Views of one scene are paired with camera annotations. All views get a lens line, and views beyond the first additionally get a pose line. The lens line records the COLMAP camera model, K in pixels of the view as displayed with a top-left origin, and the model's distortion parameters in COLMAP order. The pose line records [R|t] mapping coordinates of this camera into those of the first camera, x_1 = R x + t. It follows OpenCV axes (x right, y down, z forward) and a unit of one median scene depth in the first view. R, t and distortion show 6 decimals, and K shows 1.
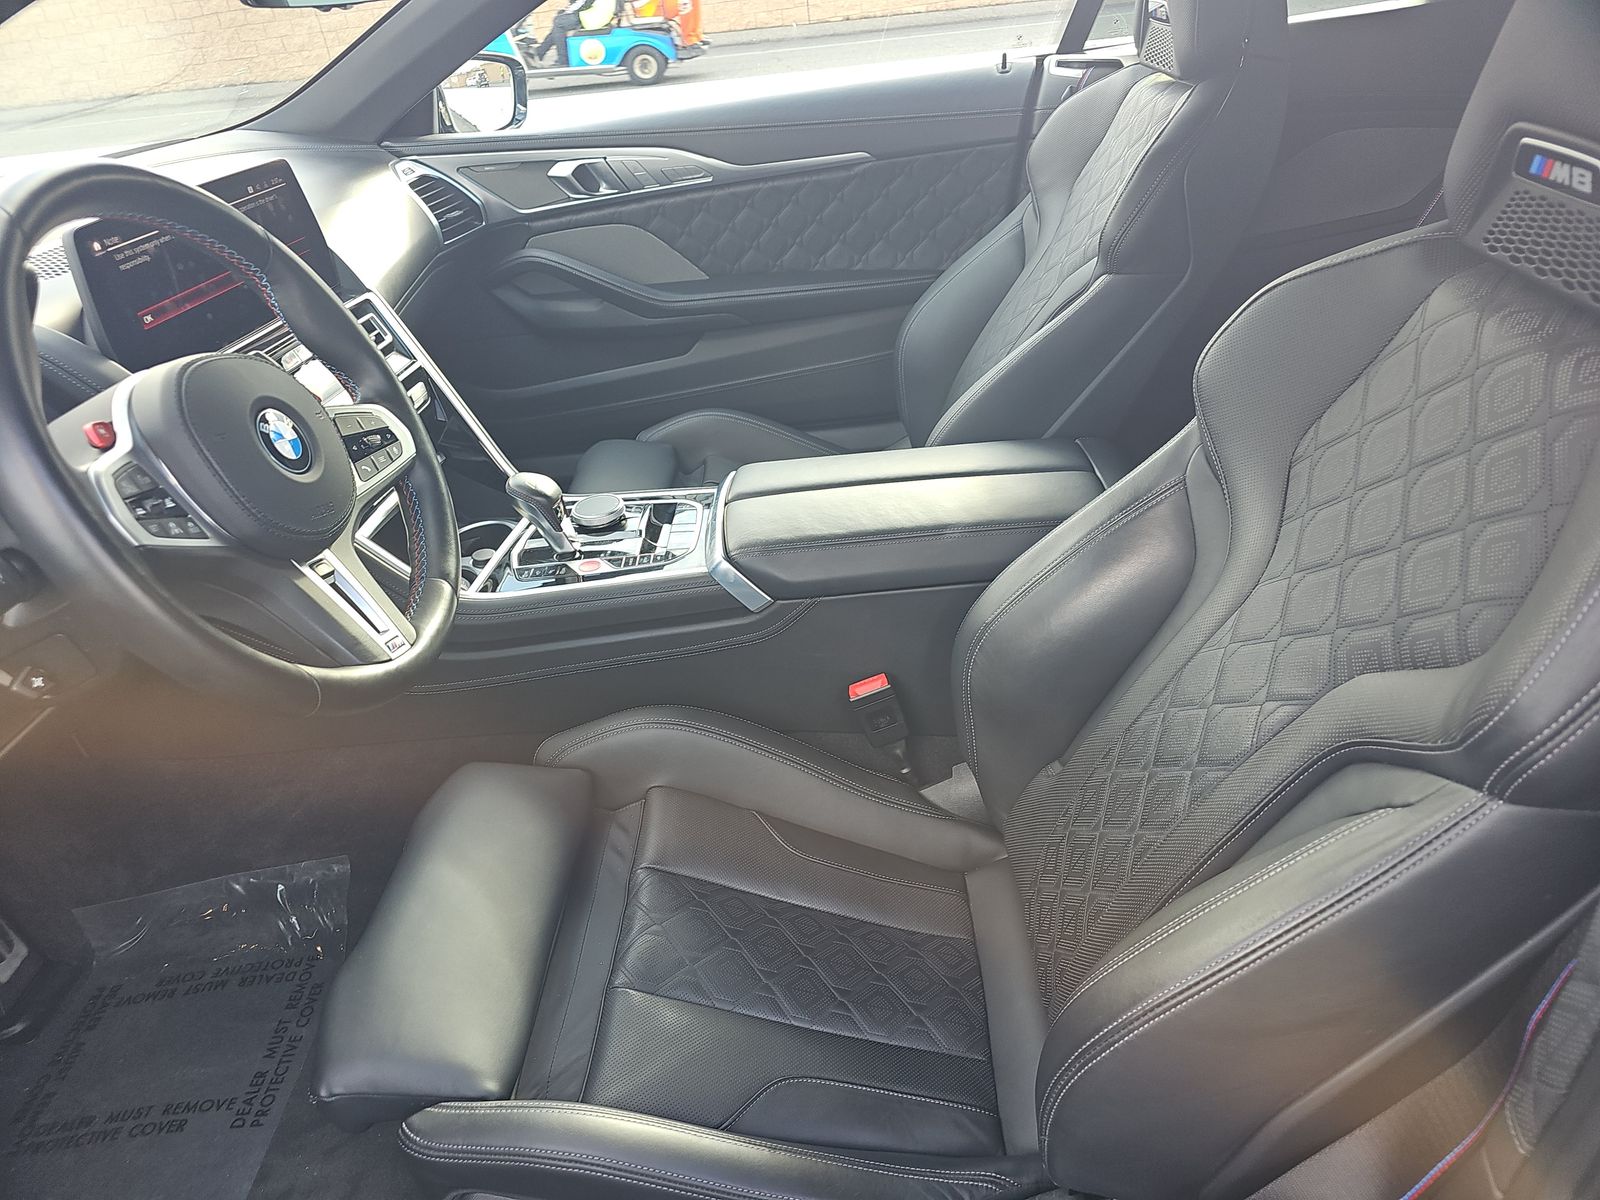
lens RADIAL K [[1053.4, 0, 778.5], [0, 1053.4, 601.8], [0, 0, 1]] dist [0.052330, -0.058110]
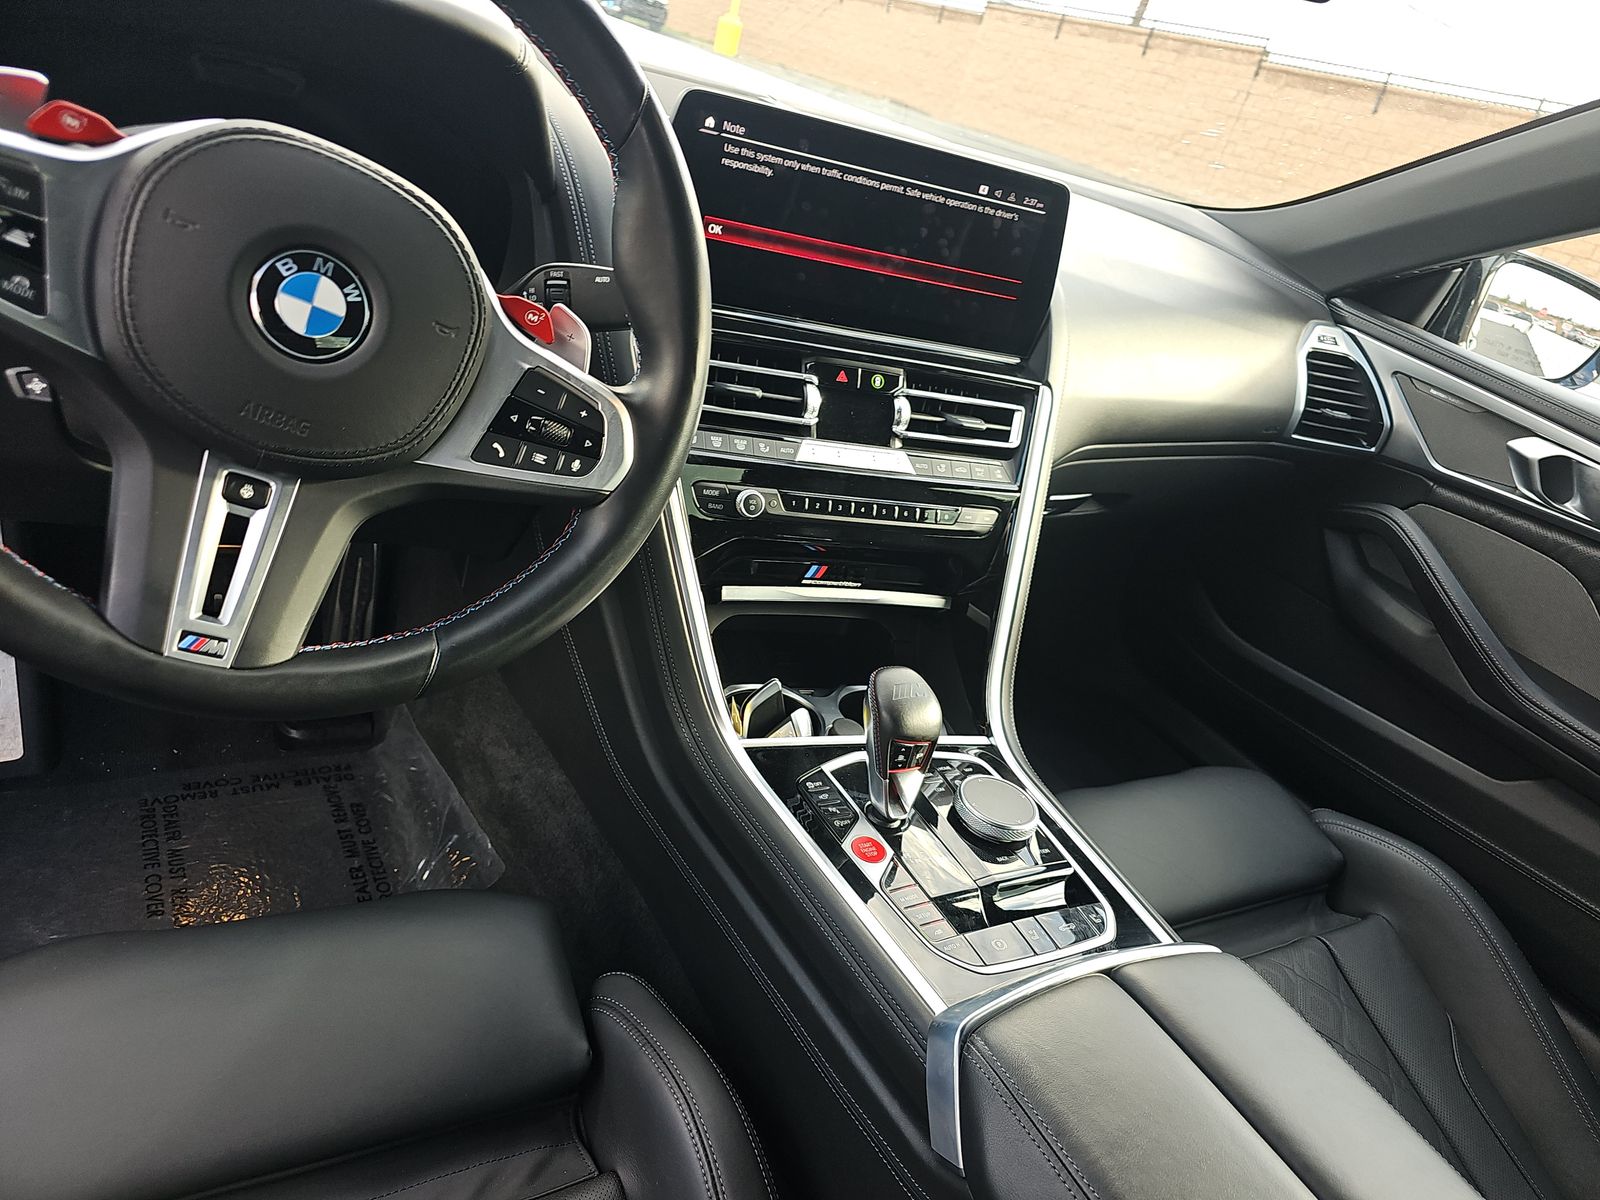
lens RADIAL K [[1053.4, 0, 778.5], [0, 1053.4, 601.8], [0, 0, 1]] dist [0.052330, -0.058110]
pose [[0.449576, 0.600442, -0.661325, 0.078897], [-0.693695, 0.701118, 0.164990, -0.134960], [0.562734, 0.384582, 0.731729, 0.314732]]
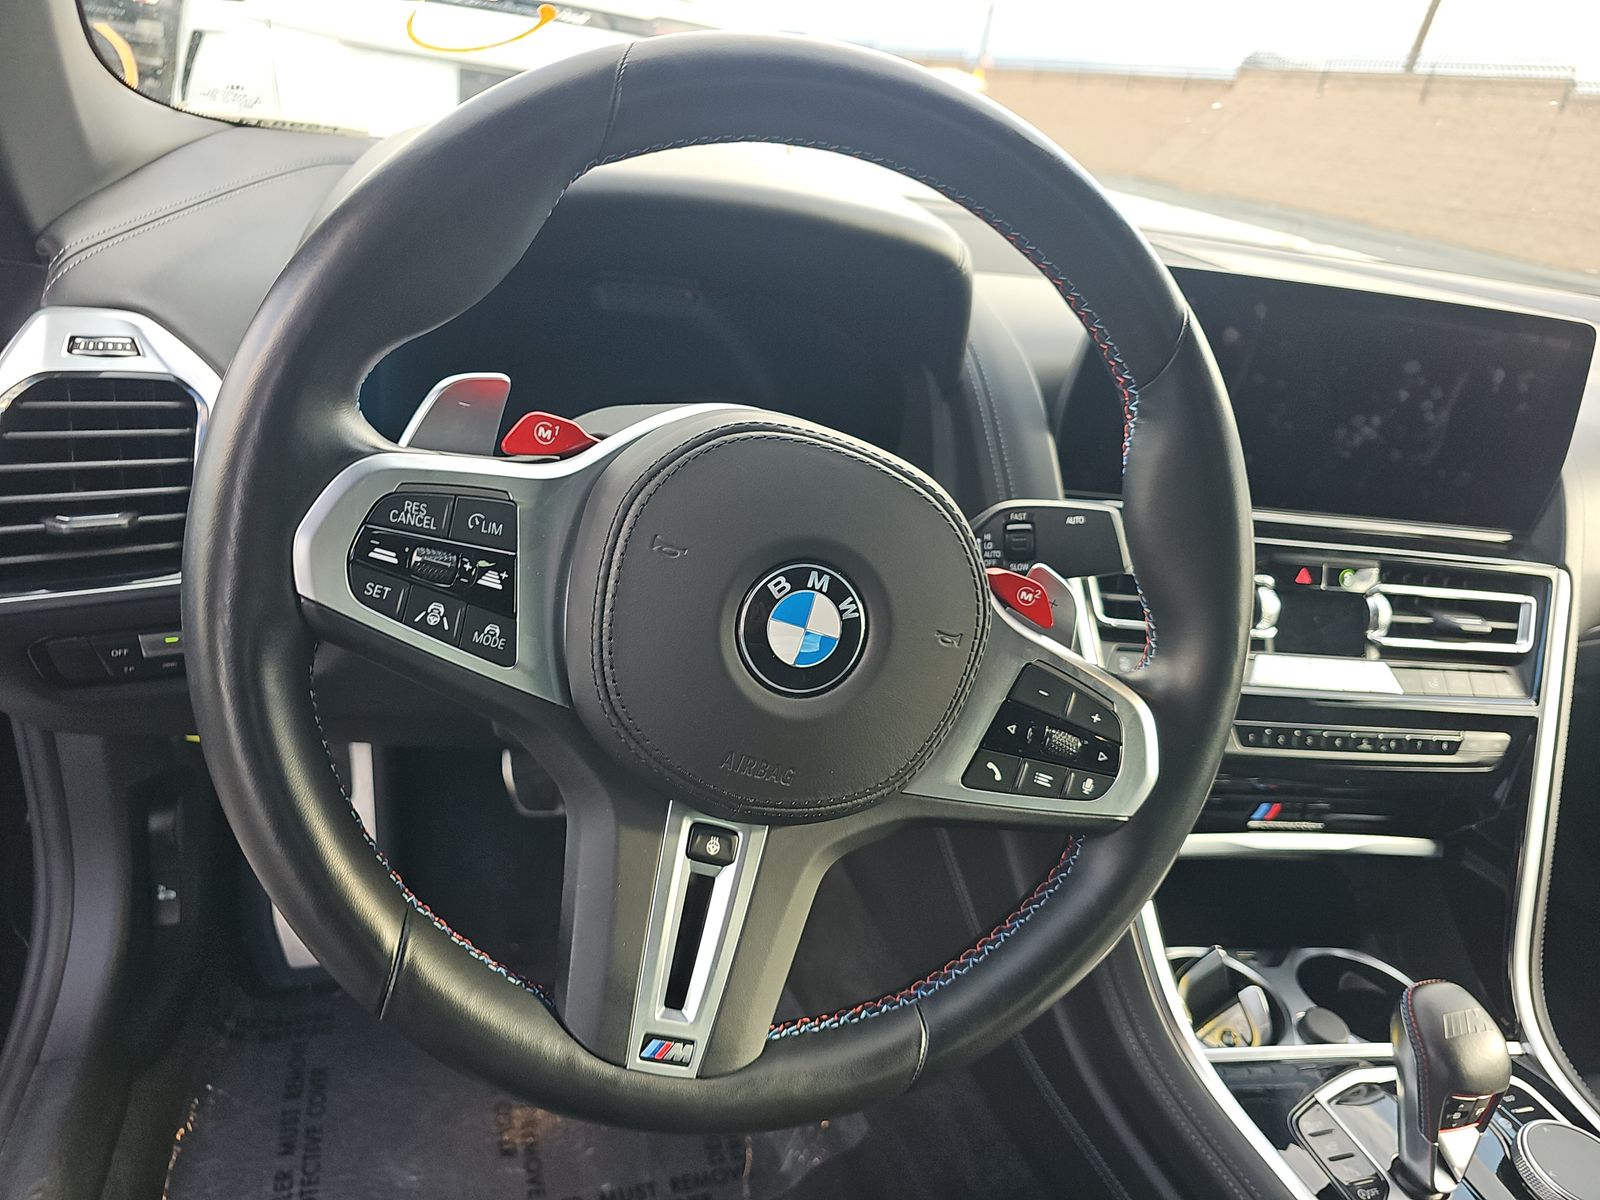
lens RADIAL K [[1092.2, 0, 798.3], [0, 1092.2, 607.7], [0, 0, 1]] dist [0.036531, -0.034409]
pose [[0.299349, 0.537173, -0.788565, -0.022112], [-0.643747, 0.723722, 0.248628, -0.119455], [0.704258, 0.433210, 0.562450, 0.288591]]
